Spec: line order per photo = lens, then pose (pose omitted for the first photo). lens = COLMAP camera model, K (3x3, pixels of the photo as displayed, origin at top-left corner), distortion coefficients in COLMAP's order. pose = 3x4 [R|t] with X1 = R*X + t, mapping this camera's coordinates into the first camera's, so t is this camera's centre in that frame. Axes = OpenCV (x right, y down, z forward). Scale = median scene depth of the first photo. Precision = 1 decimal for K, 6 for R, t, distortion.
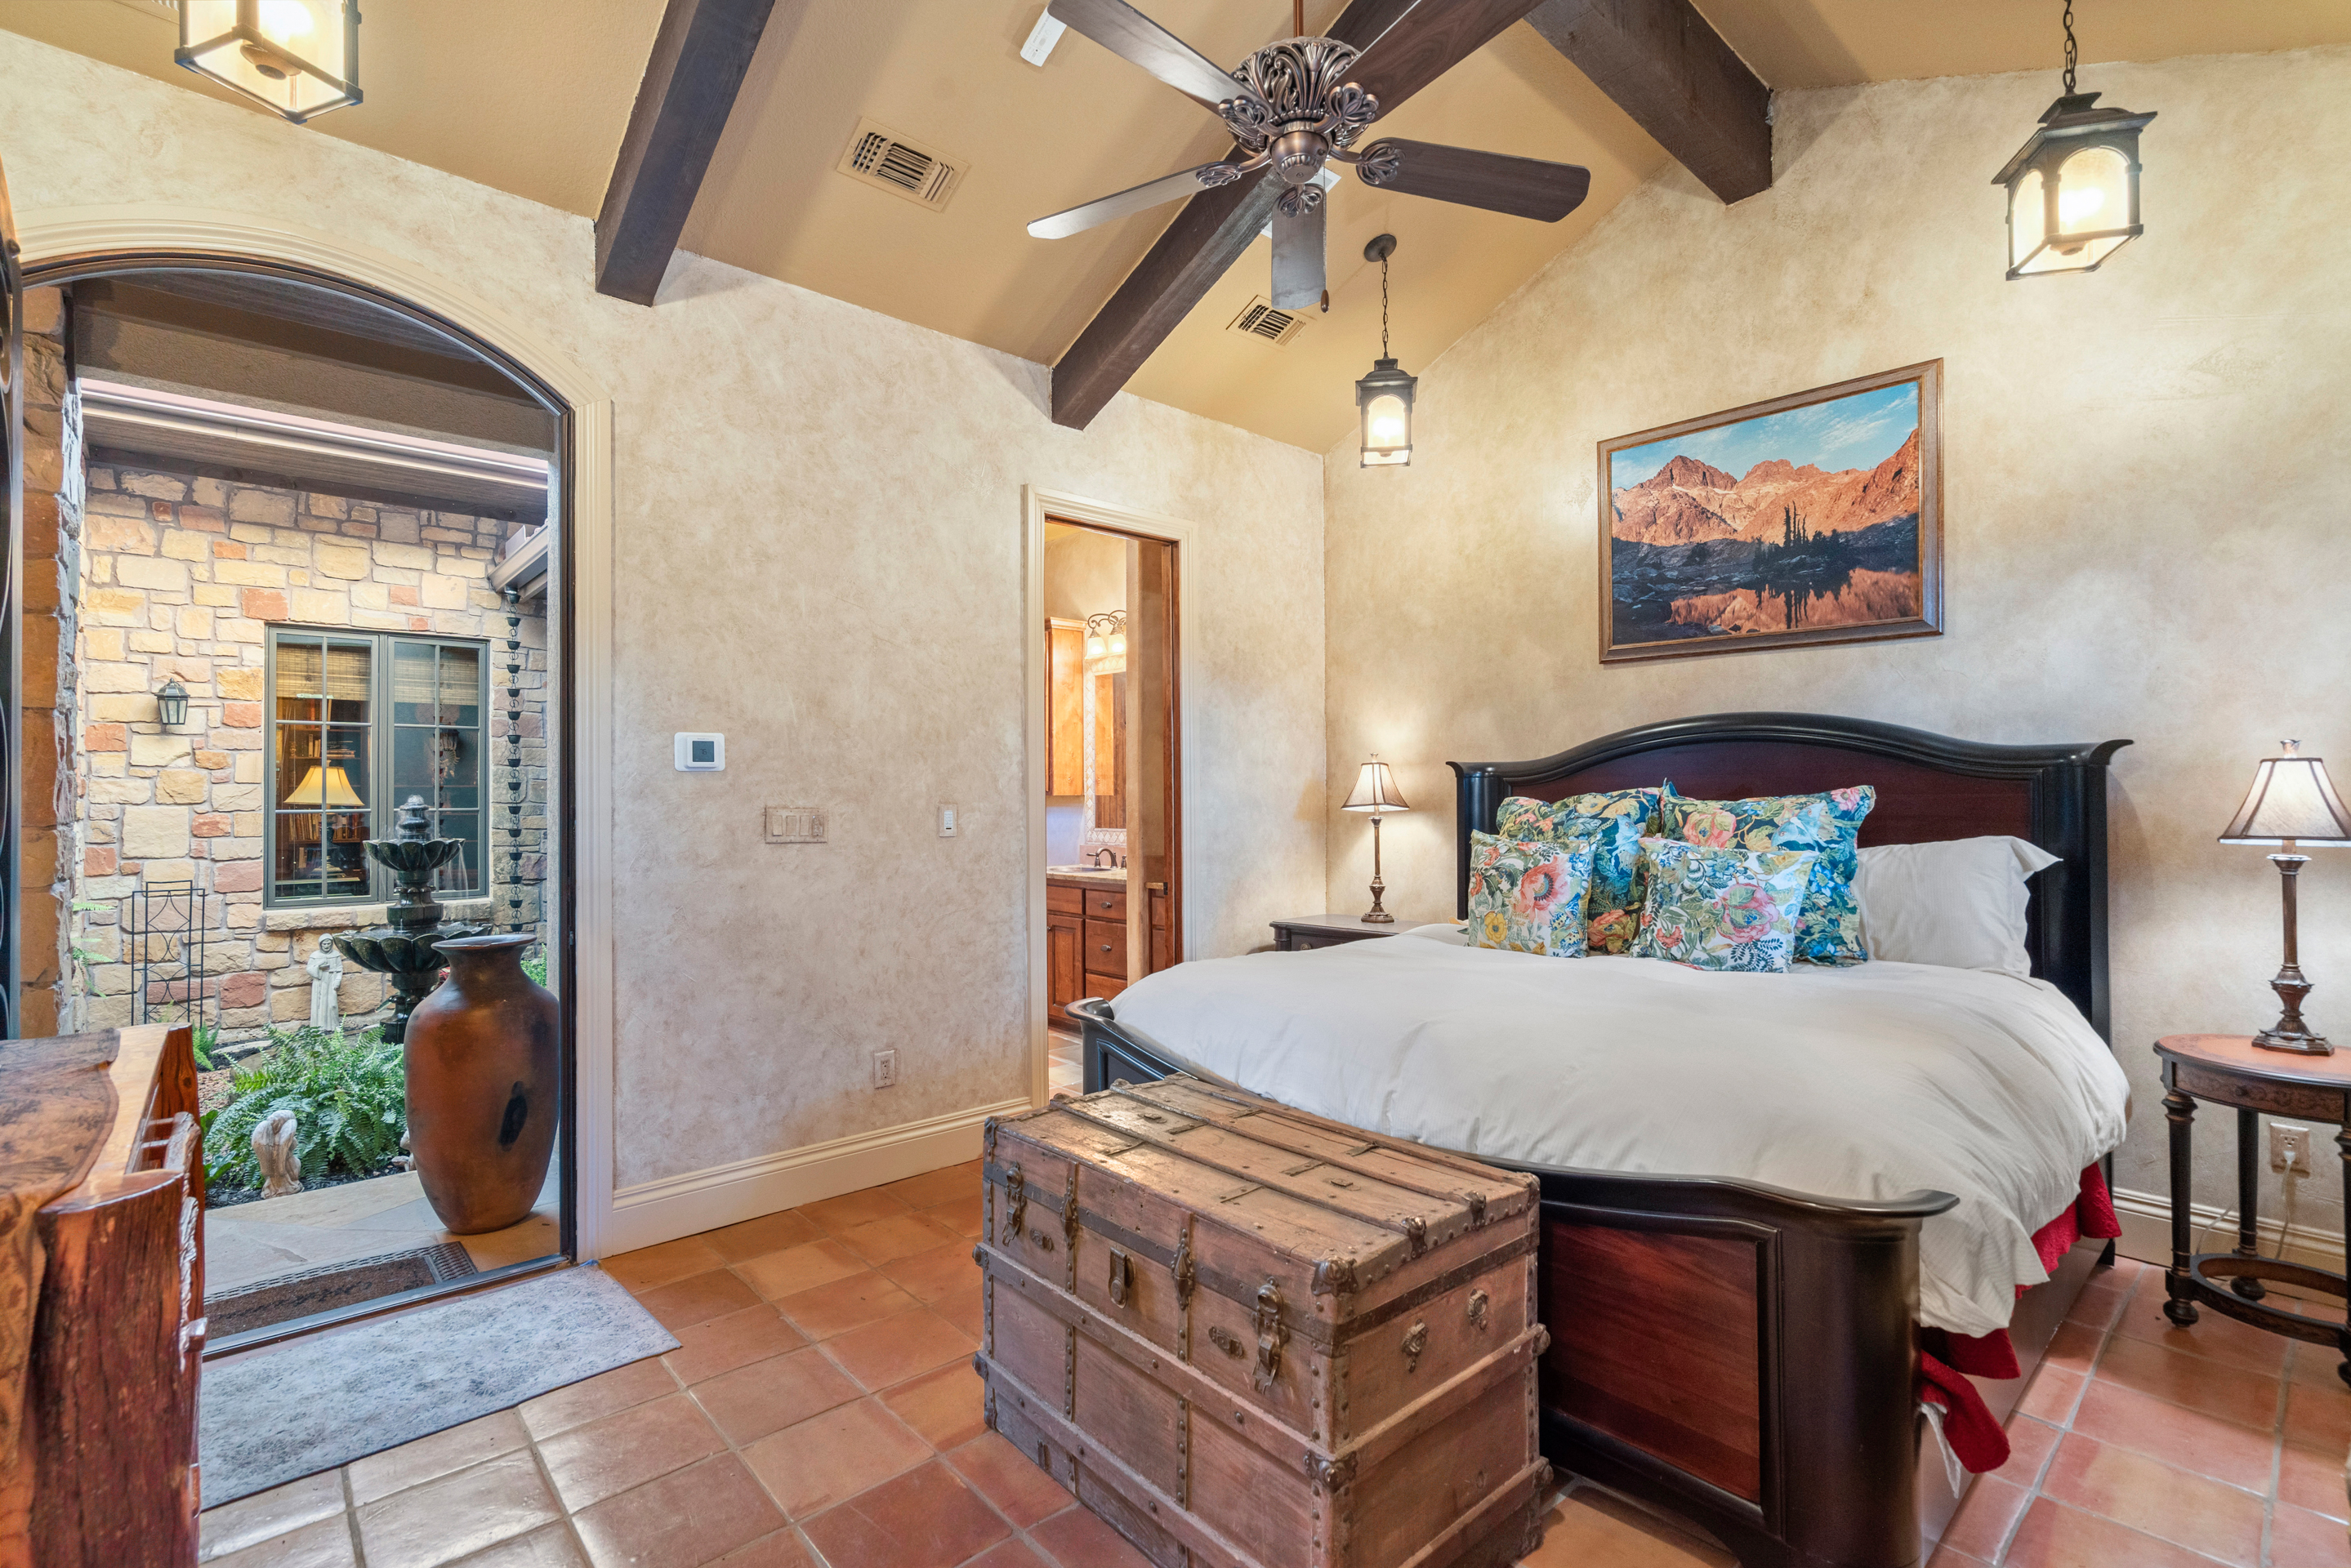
lens RADIAL K [[1070.6, 0, 1172.1], [0, 1070.6, 788.7], [0, 0, 1]] dist [-0.003844, 0.000987]
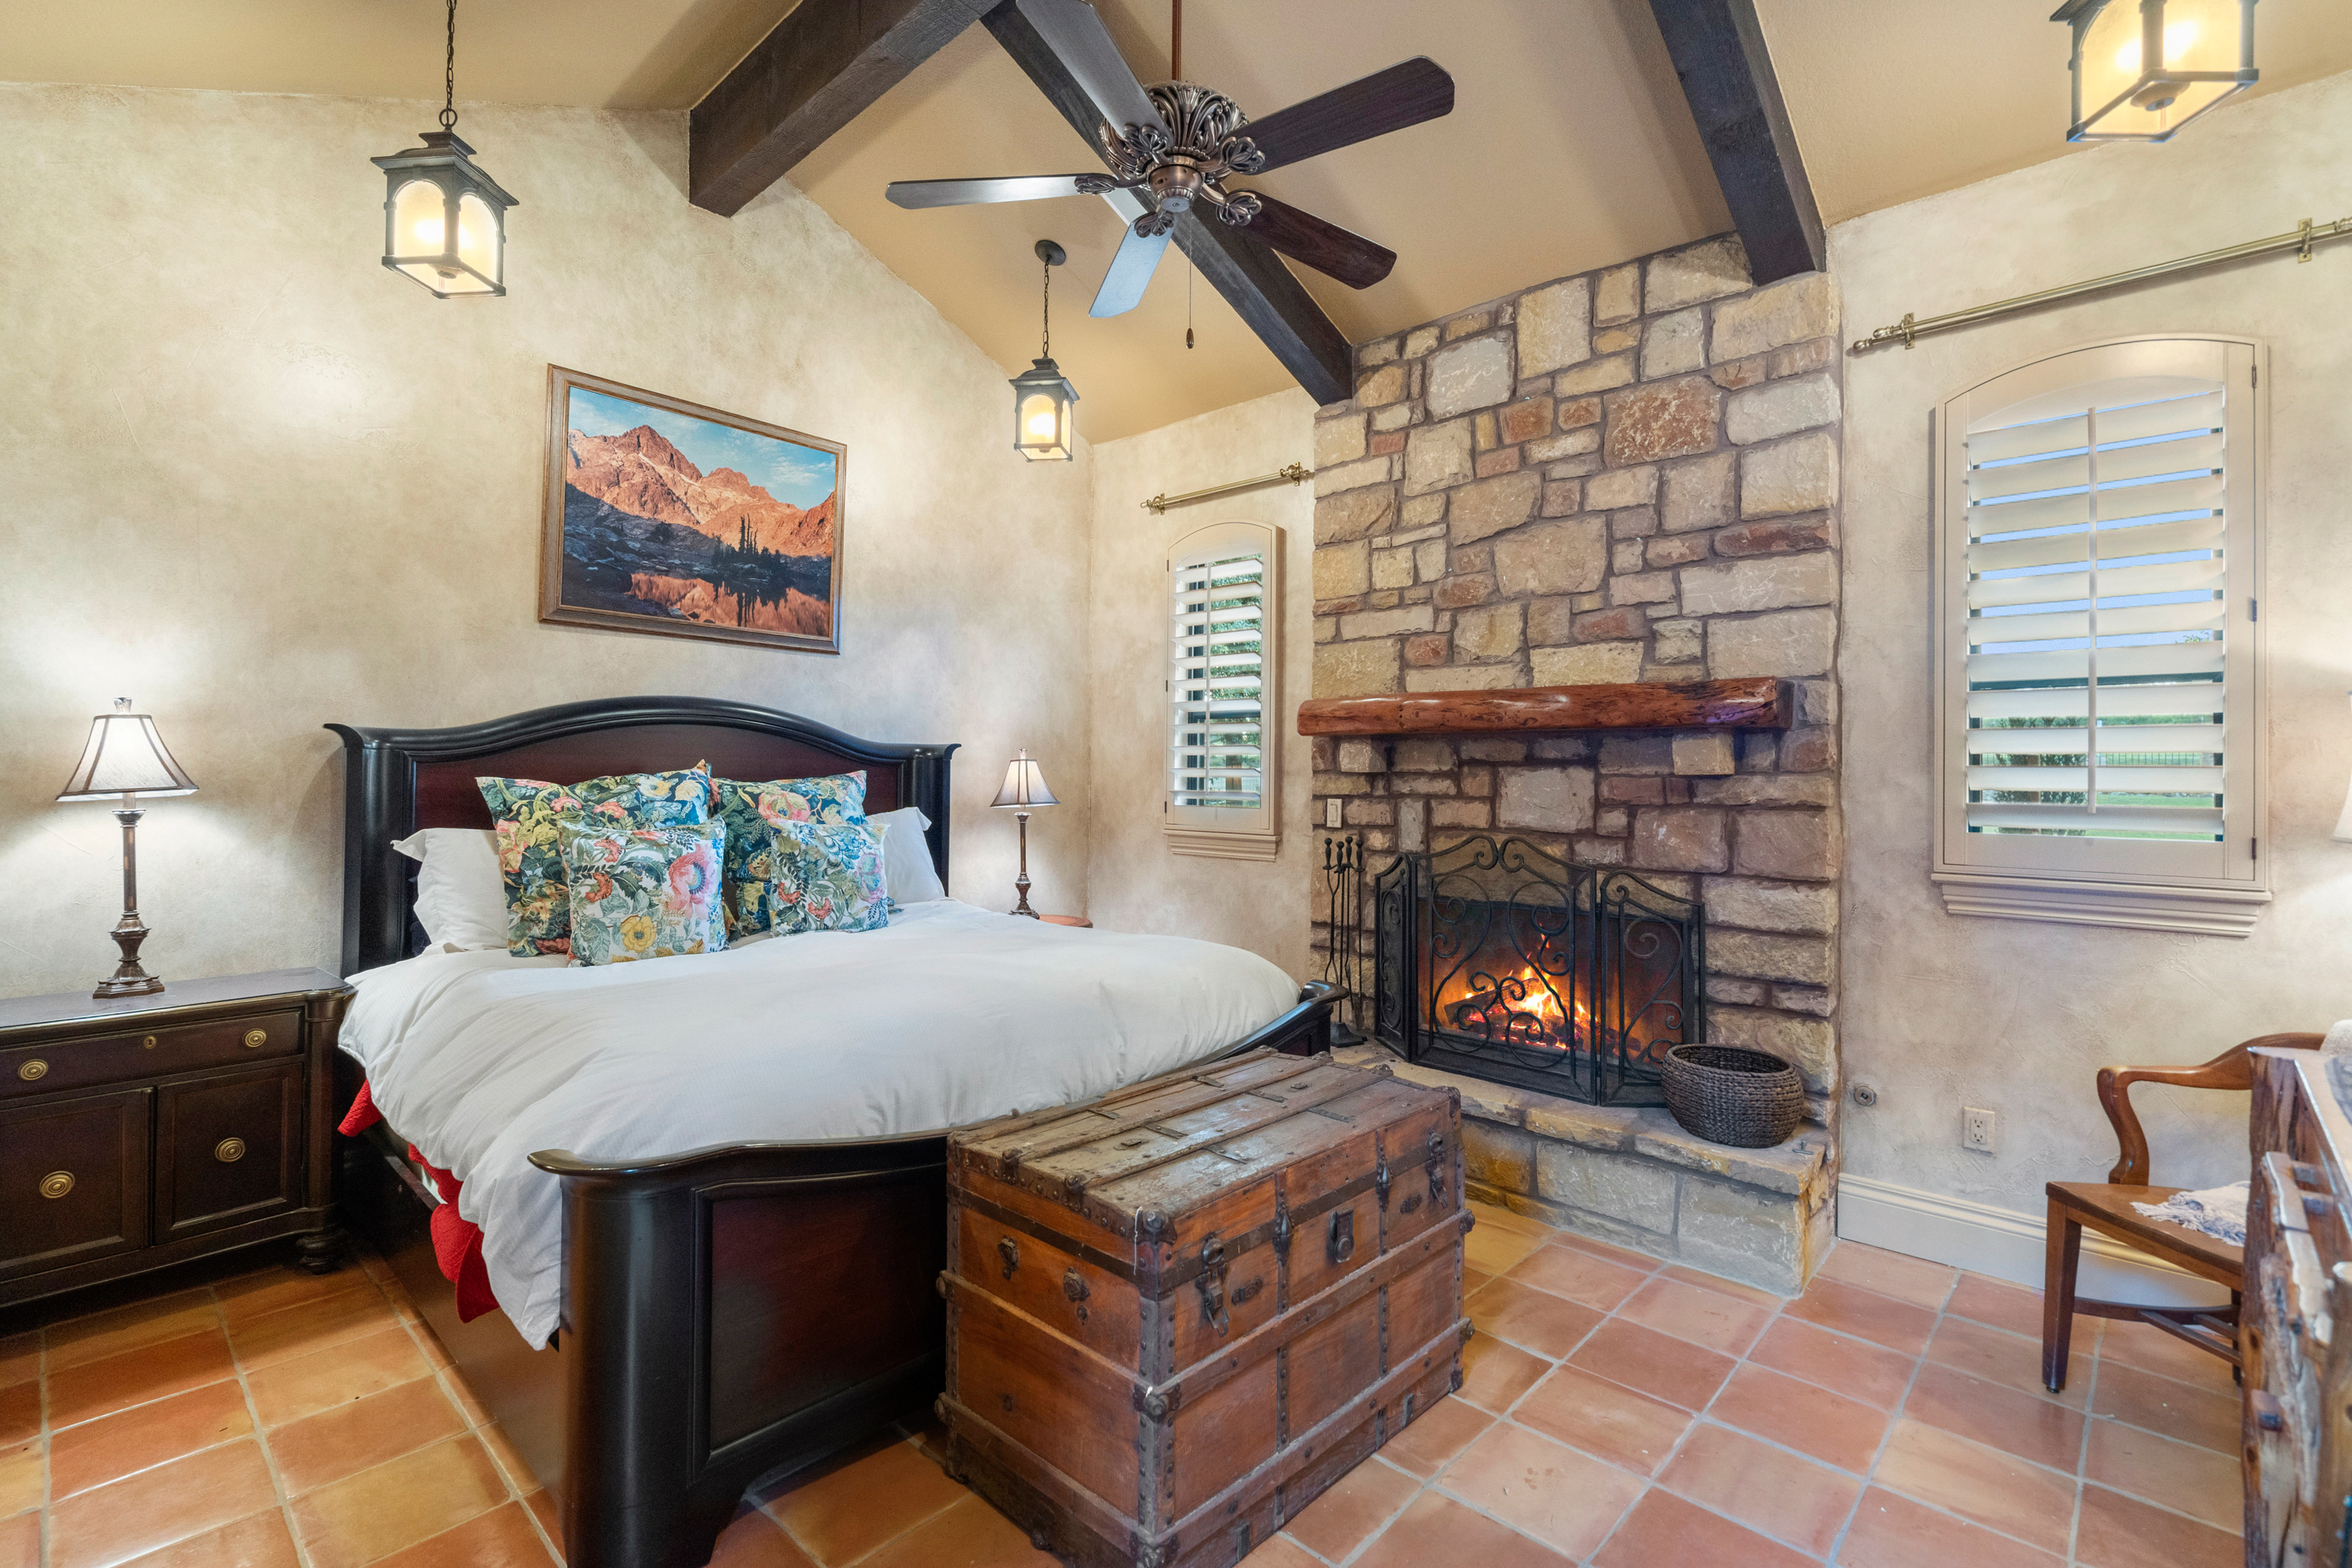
lens RADIAL K [[1071.2, 0, 1174.7], [0, 1071.2, 780.1], [0, 0, 1]] dist [-0.003844, 0.000987]
pose [[-0.085433, -0.011190, 0.996281, -0.562934], [-0.027140, 0.999592, 0.008900, -0.011480], [-0.995974, -0.026278, -0.085702, 0.623701]]
